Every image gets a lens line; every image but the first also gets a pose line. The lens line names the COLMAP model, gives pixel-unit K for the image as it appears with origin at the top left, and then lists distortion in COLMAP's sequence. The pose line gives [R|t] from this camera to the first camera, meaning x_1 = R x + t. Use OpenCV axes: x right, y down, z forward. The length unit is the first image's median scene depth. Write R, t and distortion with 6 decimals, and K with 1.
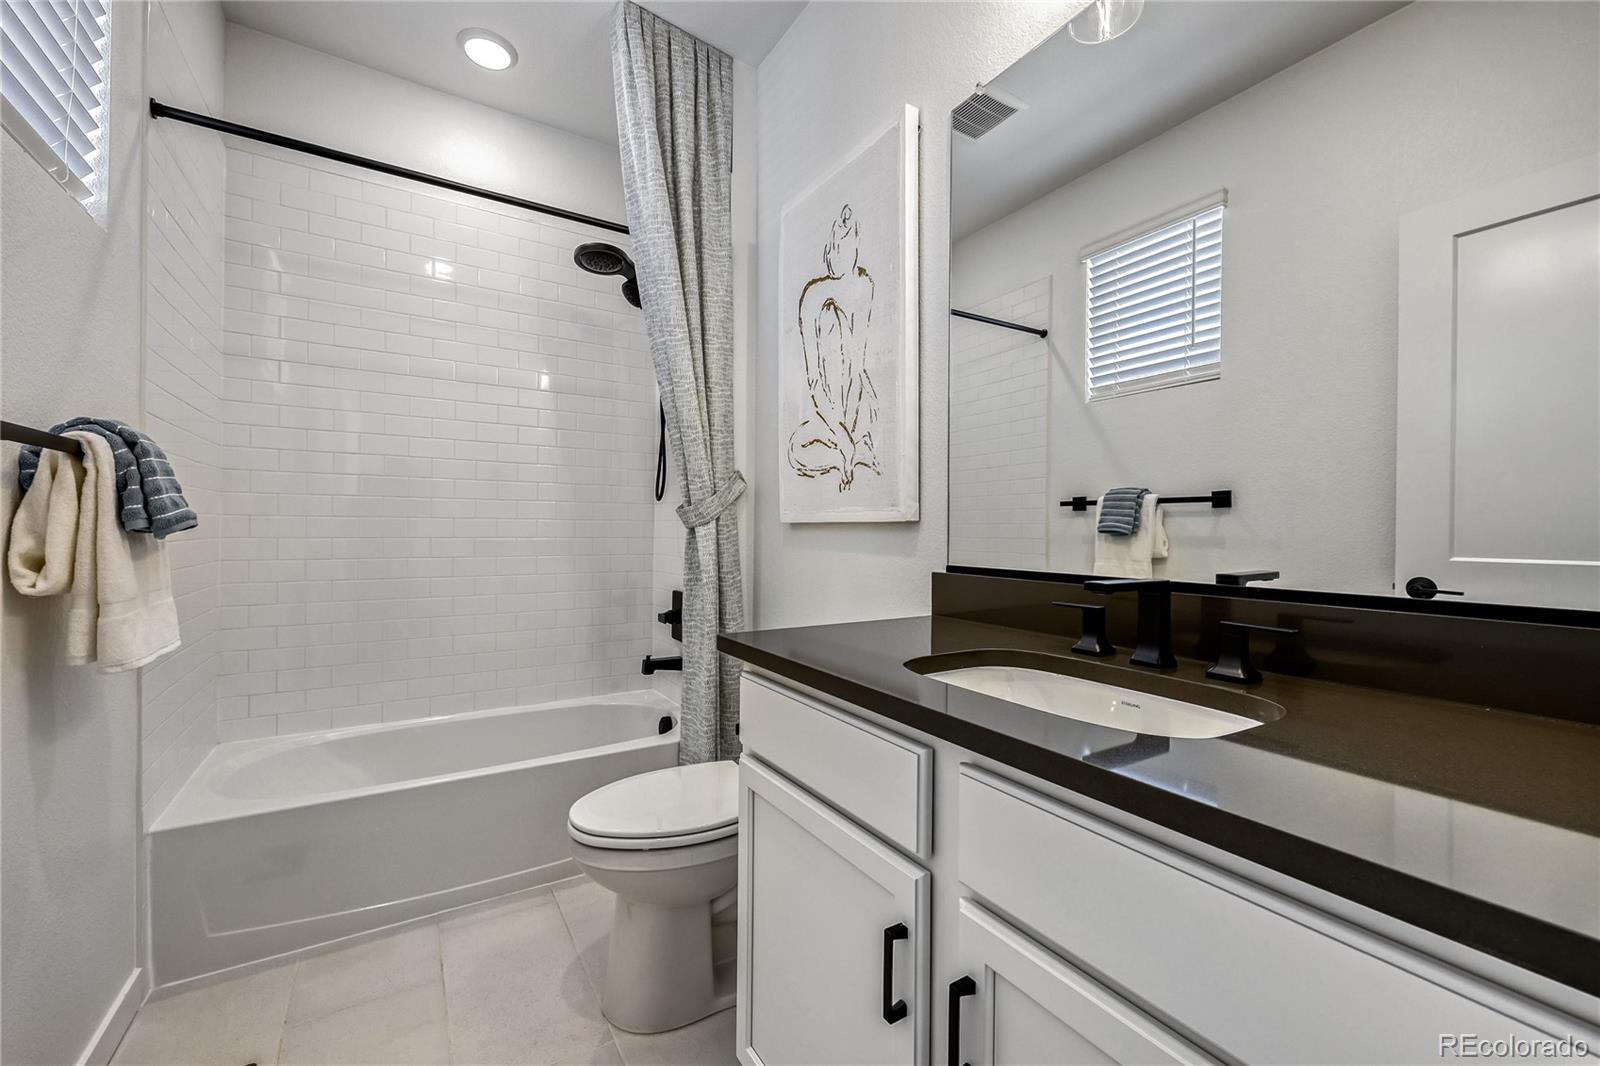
lens RADIAL K [[643.6, 0, 806.7], [0, 643.6, 529.6], [0, 0, 1]] dist [0.000485, -0.000031]
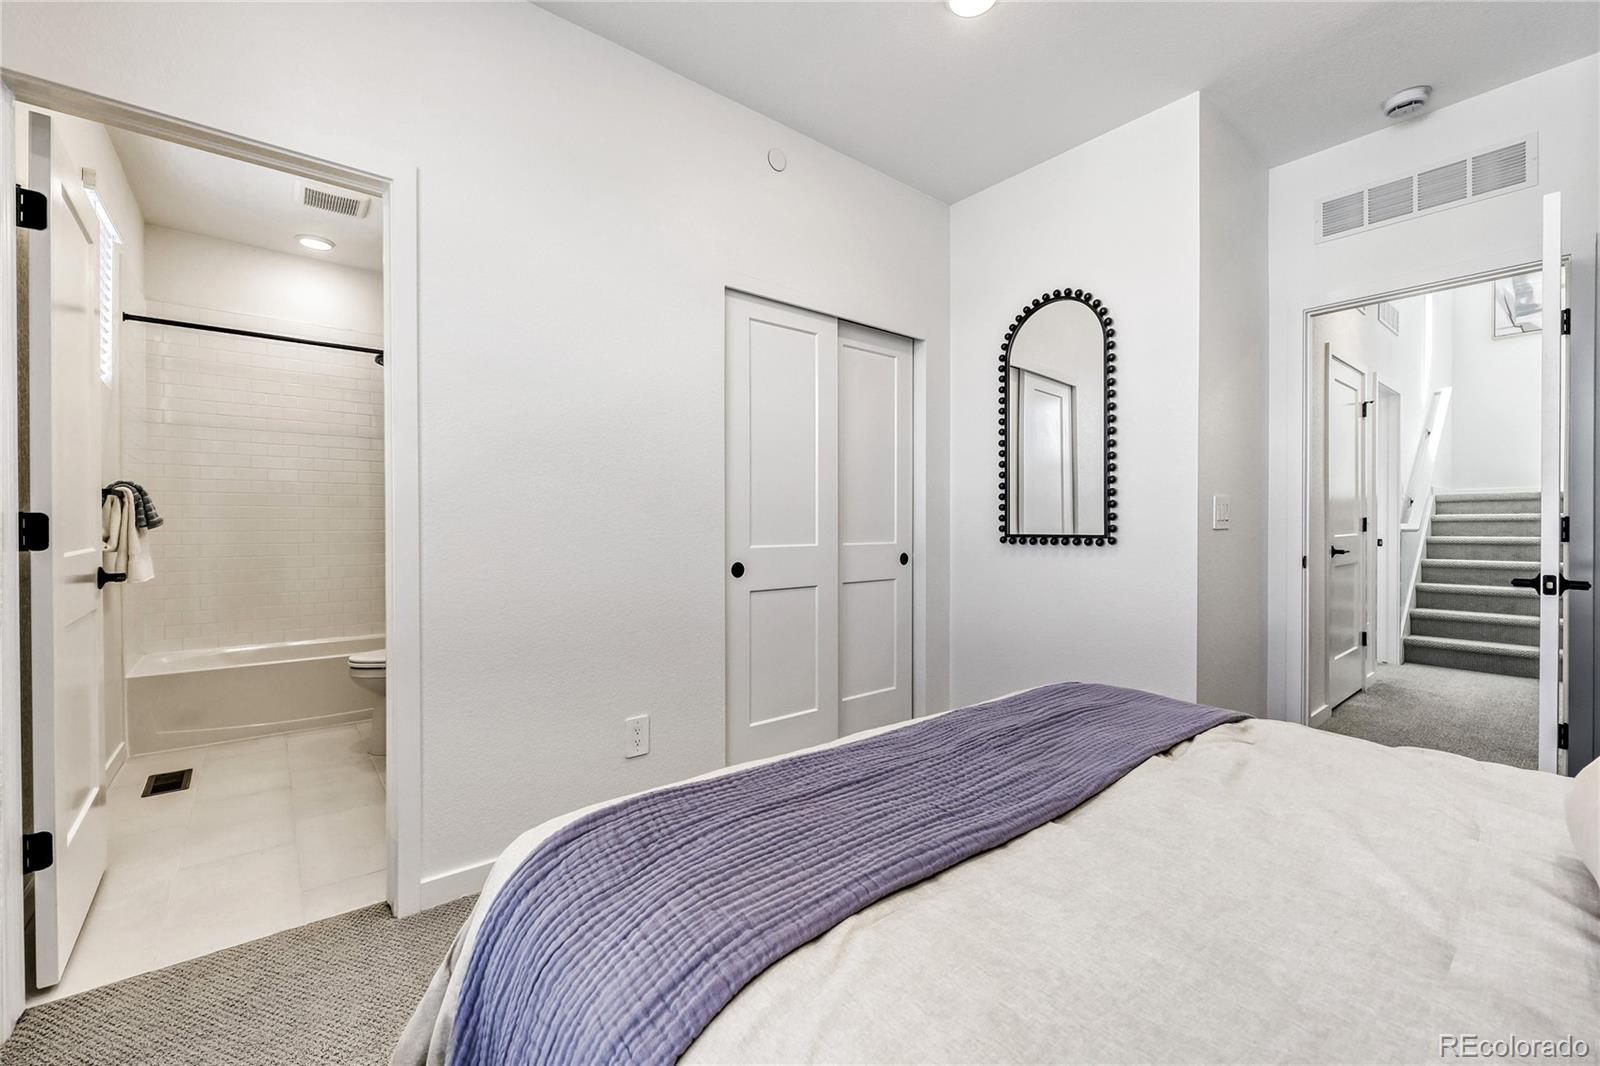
lens RADIAL K [[643.6, 0, 790.9], [0, 643.6, 529.8], [0, 0, 1]] dist [0.000485, -0.000031]
pose [[0.992832, -0.011332, 0.118980, 1.132875], [0.010950, 0.999933, 0.003859, 0.033557], [-0.119016, -0.002529, 0.992889, -1.750407]]
